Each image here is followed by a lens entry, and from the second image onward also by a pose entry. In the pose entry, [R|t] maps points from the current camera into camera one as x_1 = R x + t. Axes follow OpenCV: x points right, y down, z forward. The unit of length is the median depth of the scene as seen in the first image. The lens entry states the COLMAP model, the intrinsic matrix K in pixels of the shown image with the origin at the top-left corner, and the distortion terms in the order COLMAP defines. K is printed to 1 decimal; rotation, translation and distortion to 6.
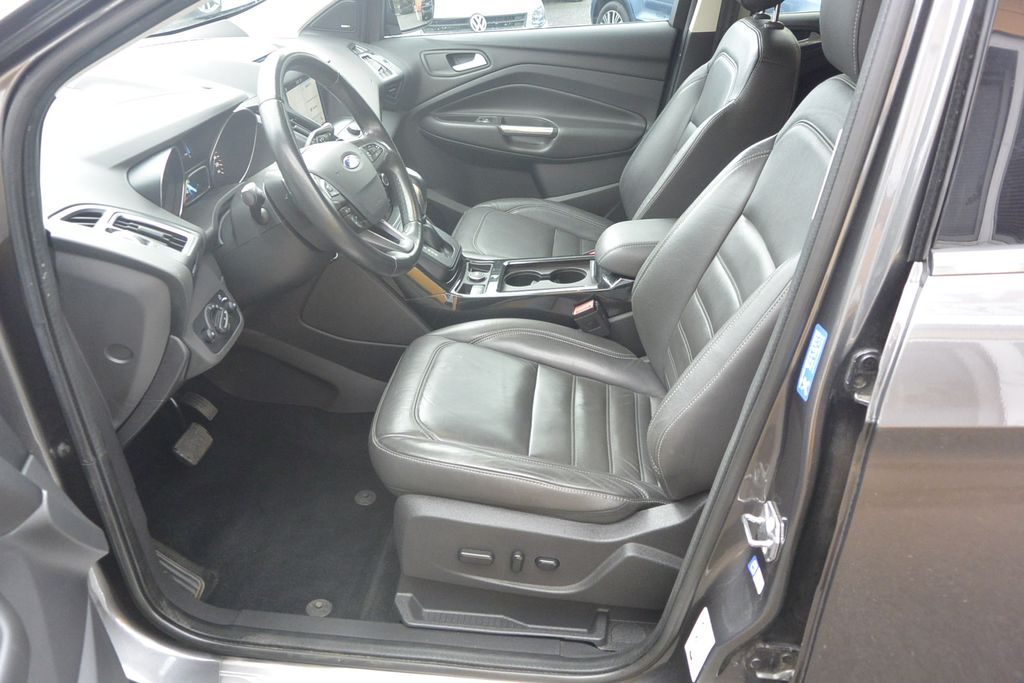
lens RADIAL K [[781.6, 0, 505.9], [0, 781.6, 337.5], [0, 0, 1]] dist [0.003781, 0.000236]
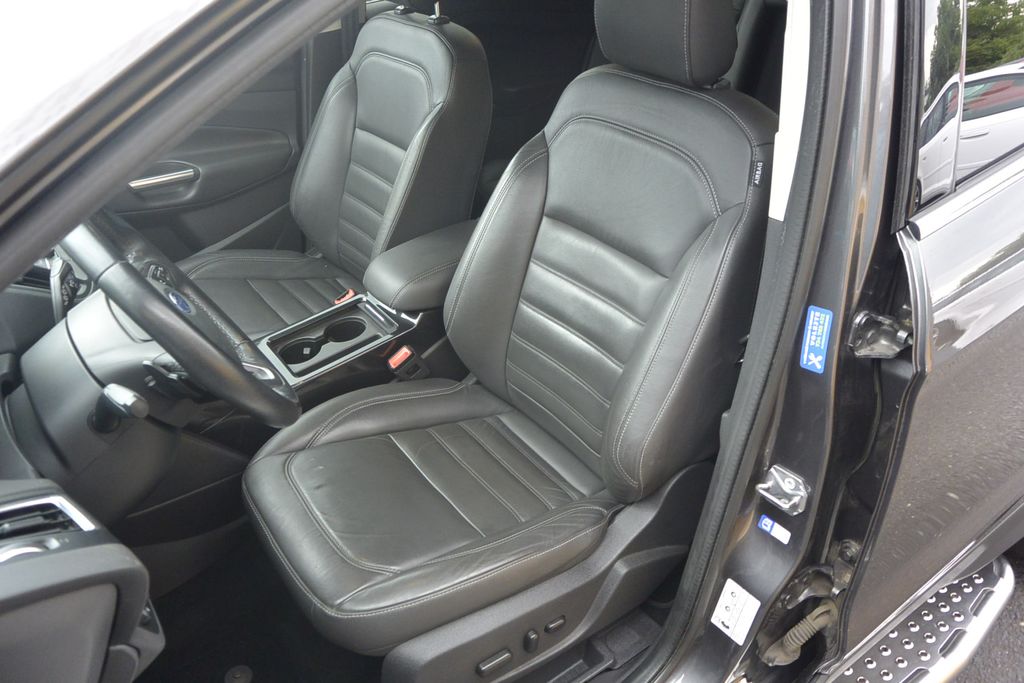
lens RADIAL K [[781.6, 0, 505.9], [0, 781.6, 337.5], [0, 0, 1]] dist [0.003781, 0.000236]
pose [[0.759703, -0.369495, 0.535094, -0.322173], [0.344239, 0.926639, 0.151130, -0.173180], [-0.551680, 0.069387, 0.831165, 0.185598]]
